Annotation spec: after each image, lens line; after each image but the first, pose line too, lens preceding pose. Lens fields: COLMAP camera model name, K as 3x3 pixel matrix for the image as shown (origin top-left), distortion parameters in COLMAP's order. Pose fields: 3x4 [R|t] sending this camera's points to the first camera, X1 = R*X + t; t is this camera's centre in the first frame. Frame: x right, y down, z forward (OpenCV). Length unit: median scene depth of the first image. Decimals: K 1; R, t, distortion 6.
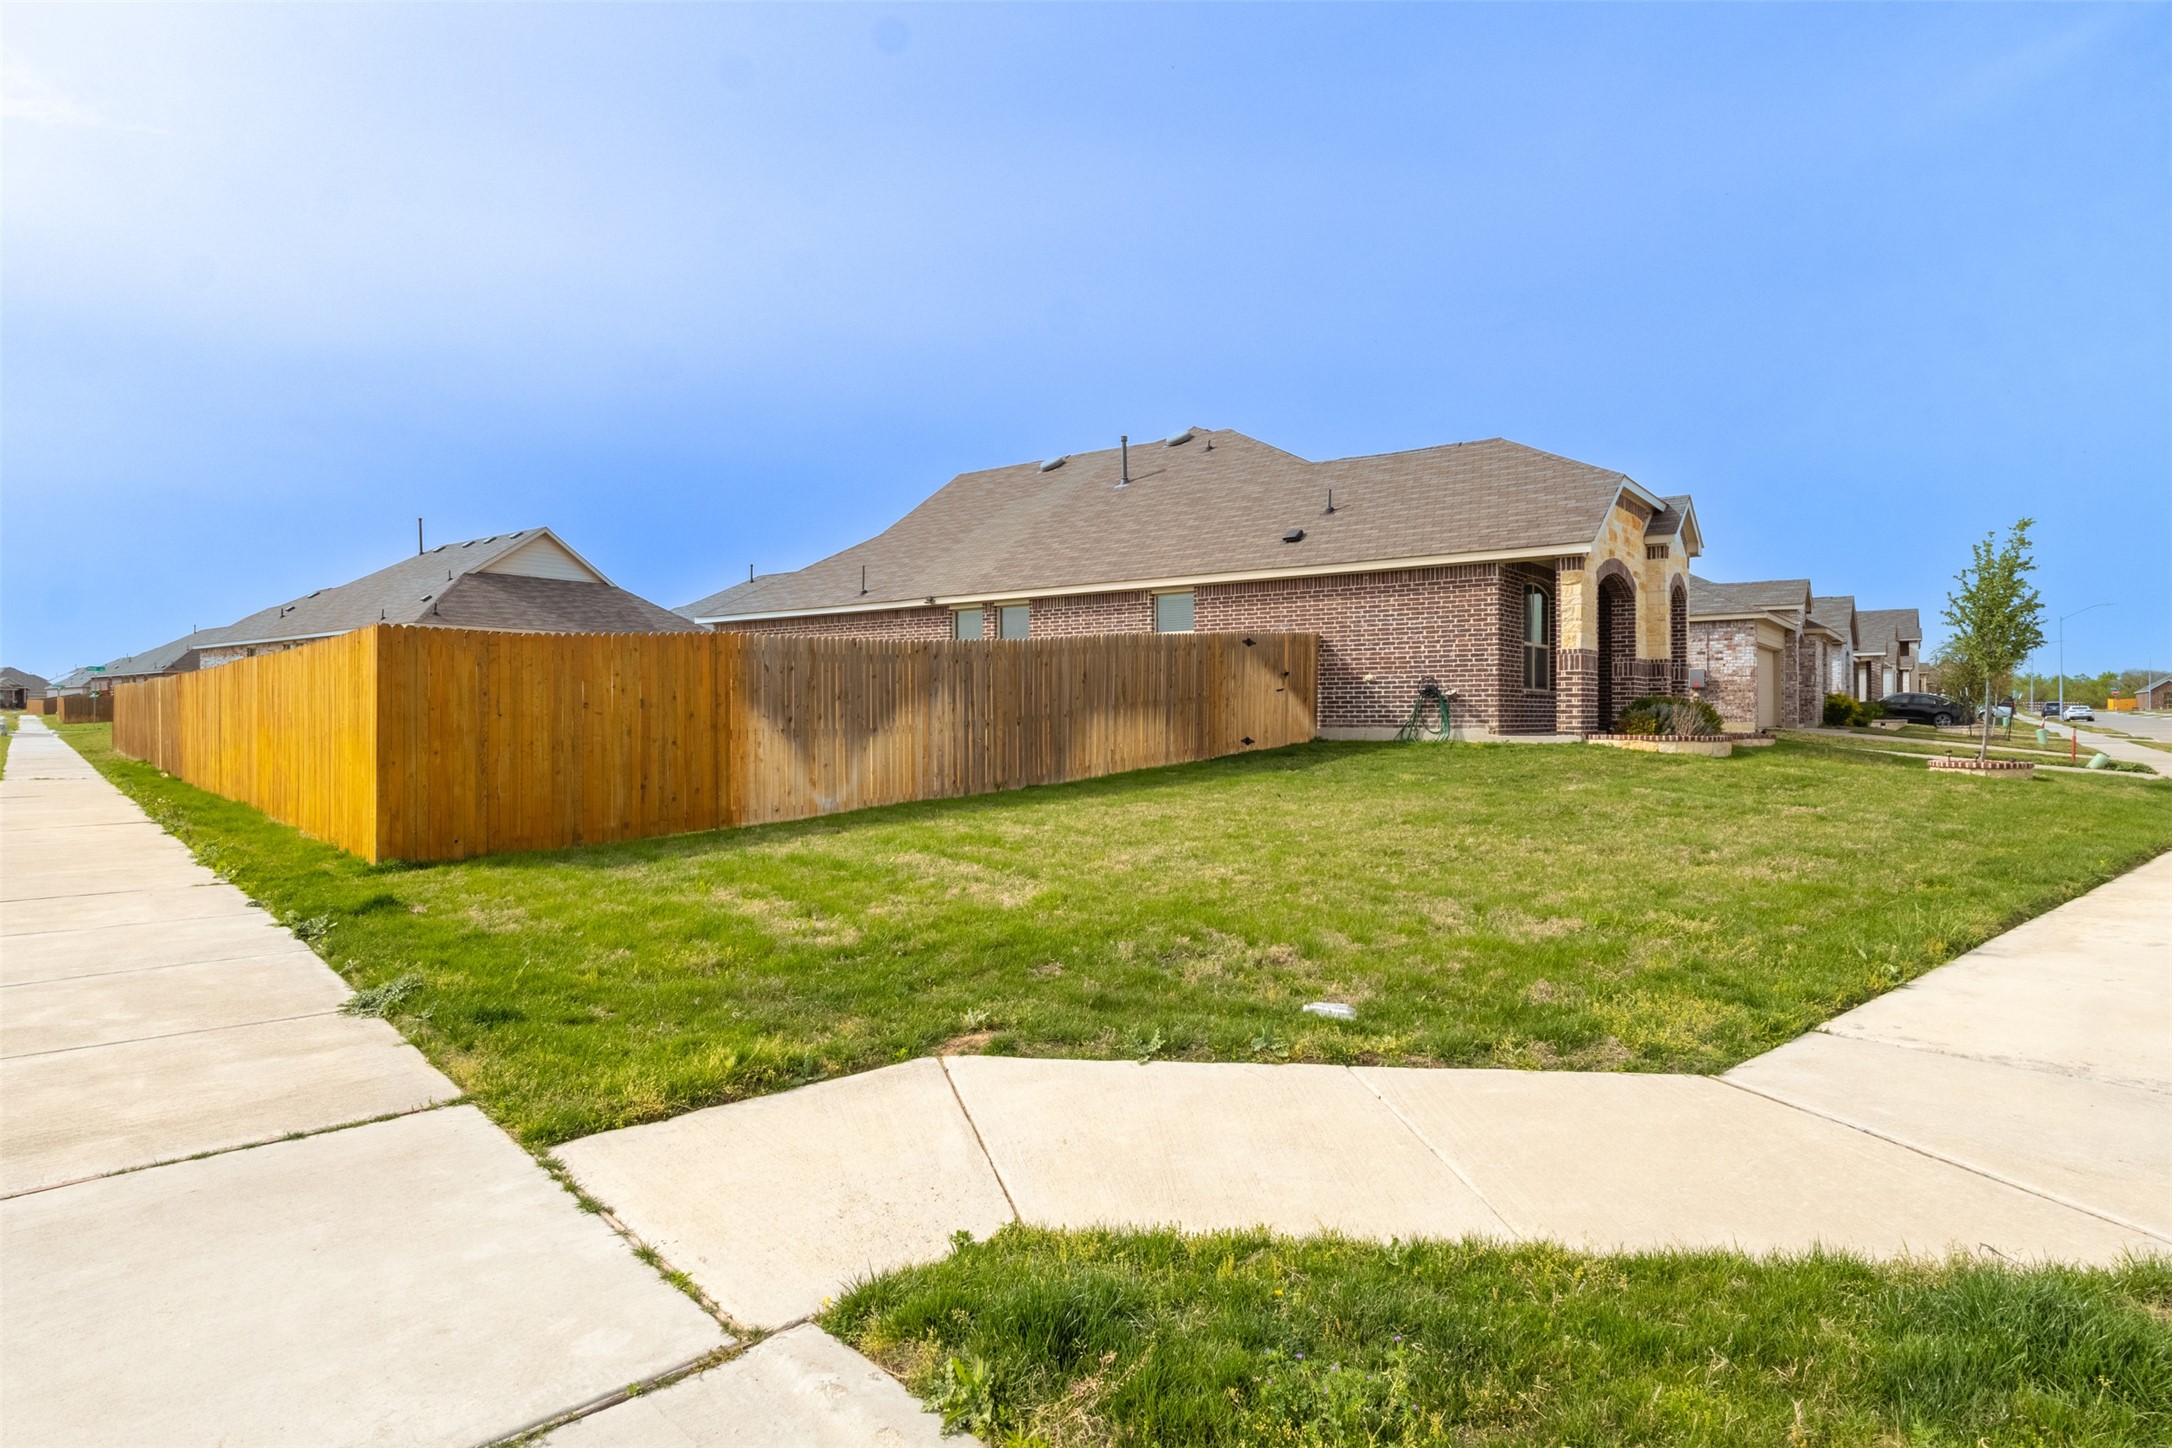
lens RADIAL K [[1254.0, 0, 1089.4], [0, 1254.0, 726.2], [0, 0, 1]] dist [0.009355, 0.001367]
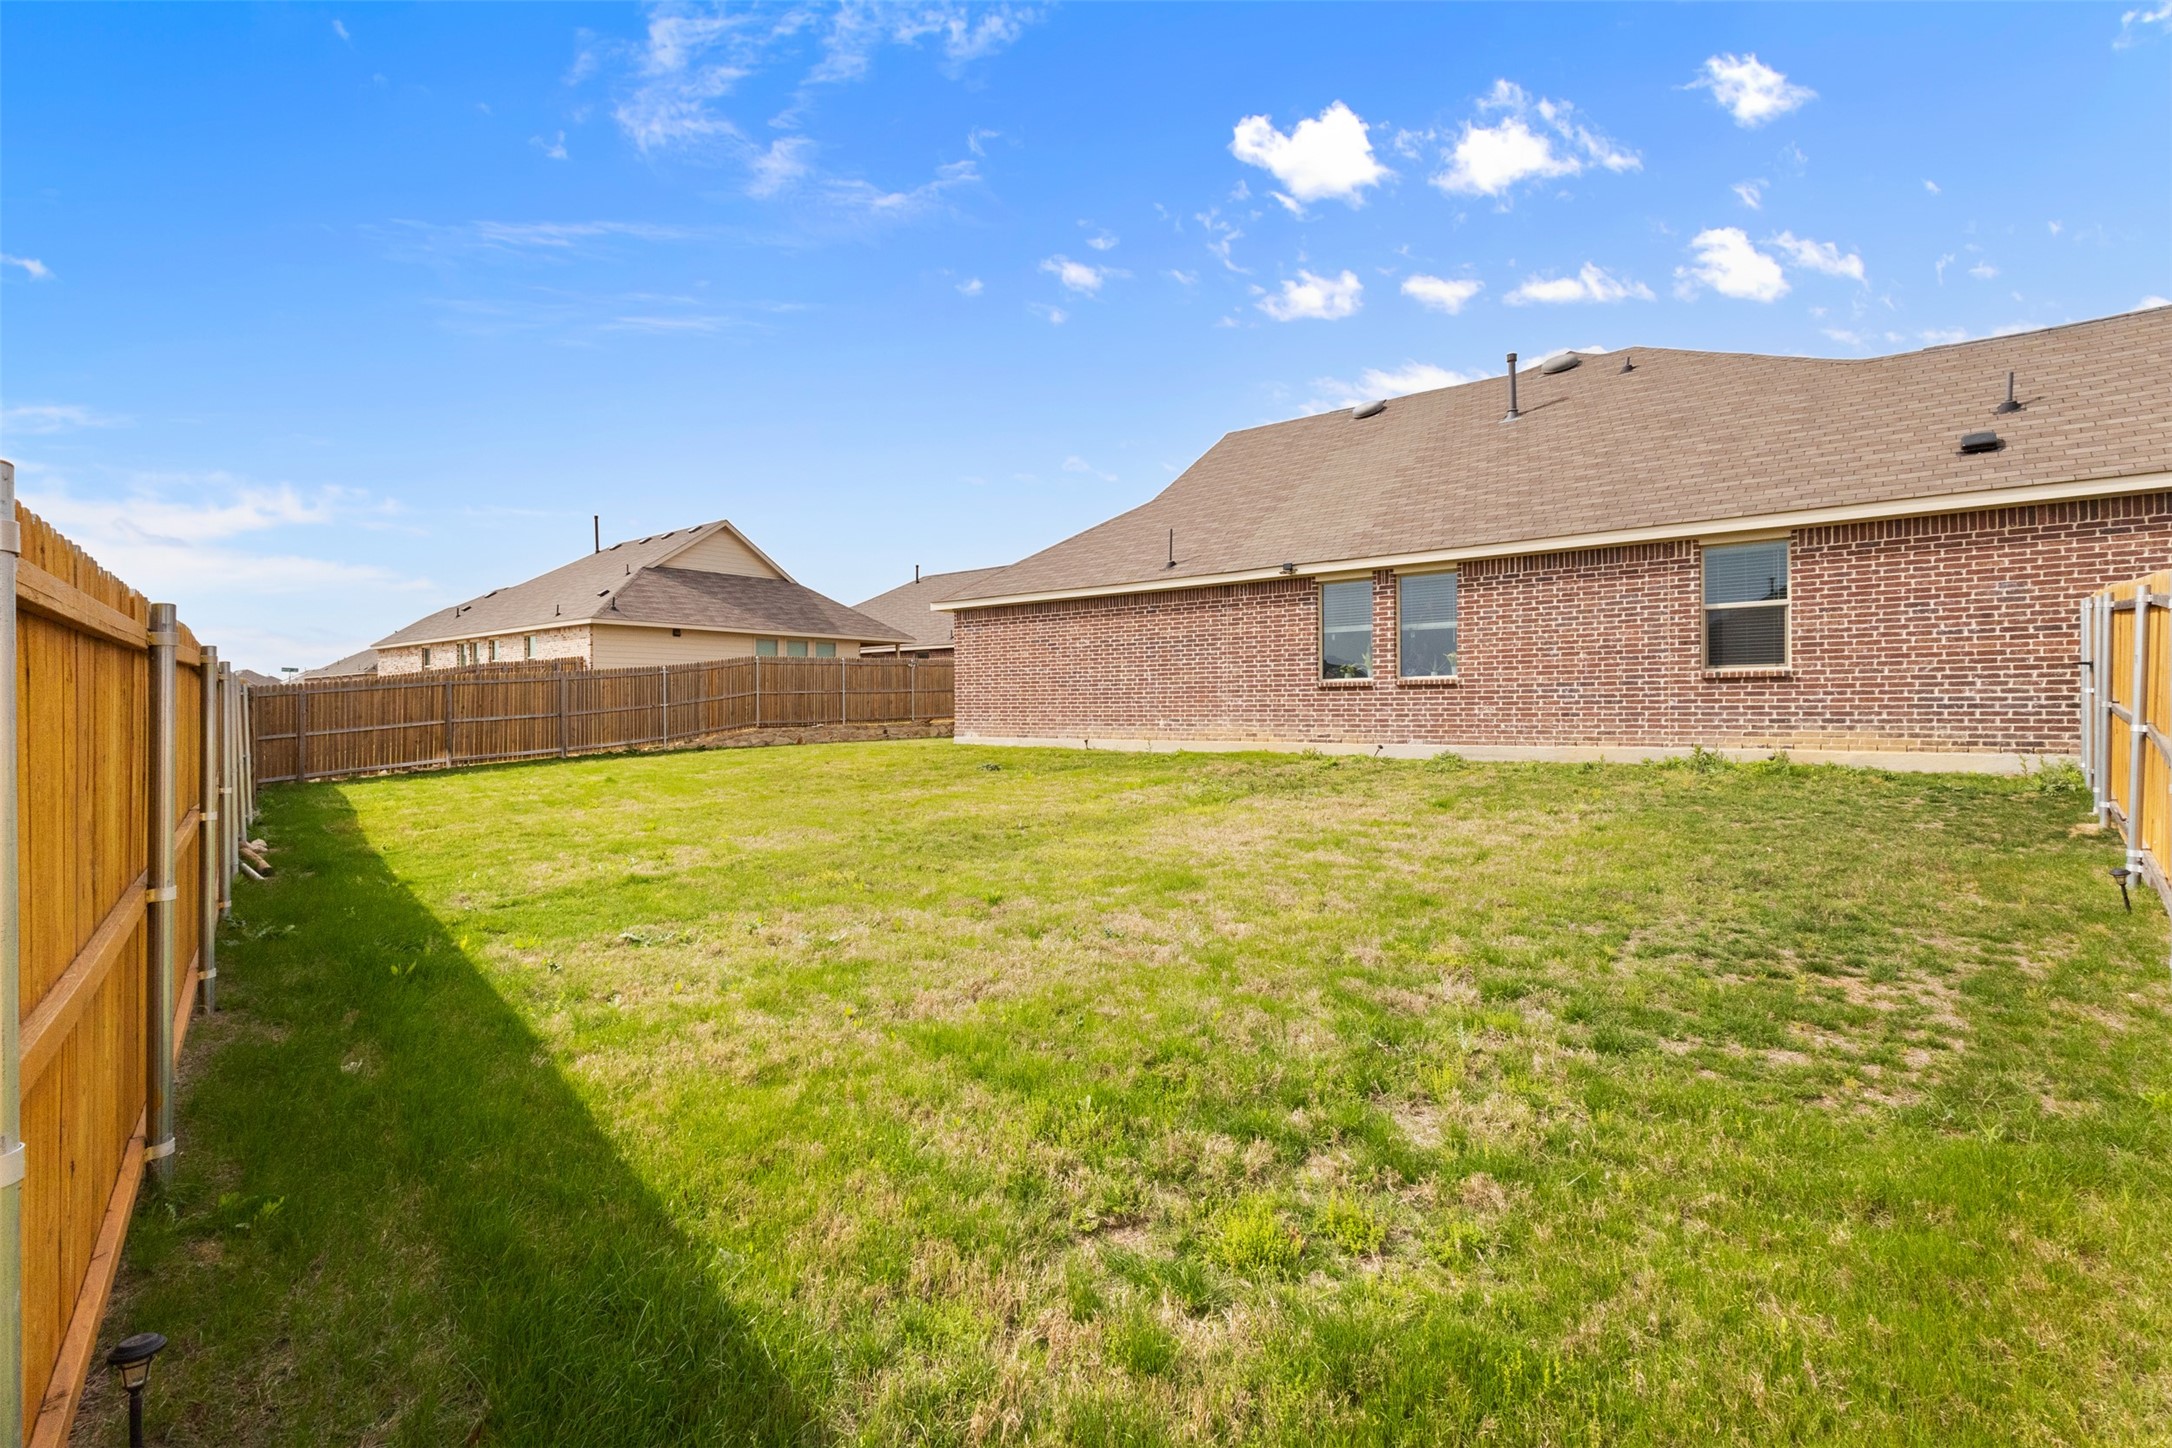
lens RADIAL K [[997.7, 0, 1082.4], [0, 997.7, 720.9], [0, 0, 1]] dist [0.023043, 0.000171]
pose [[0.999306, -0.001747, -0.037205, -0.143363], [0.001982, 0.999978, 0.006296, -0.010570], [0.037193, -0.006365, 0.999288, 0.266523]]
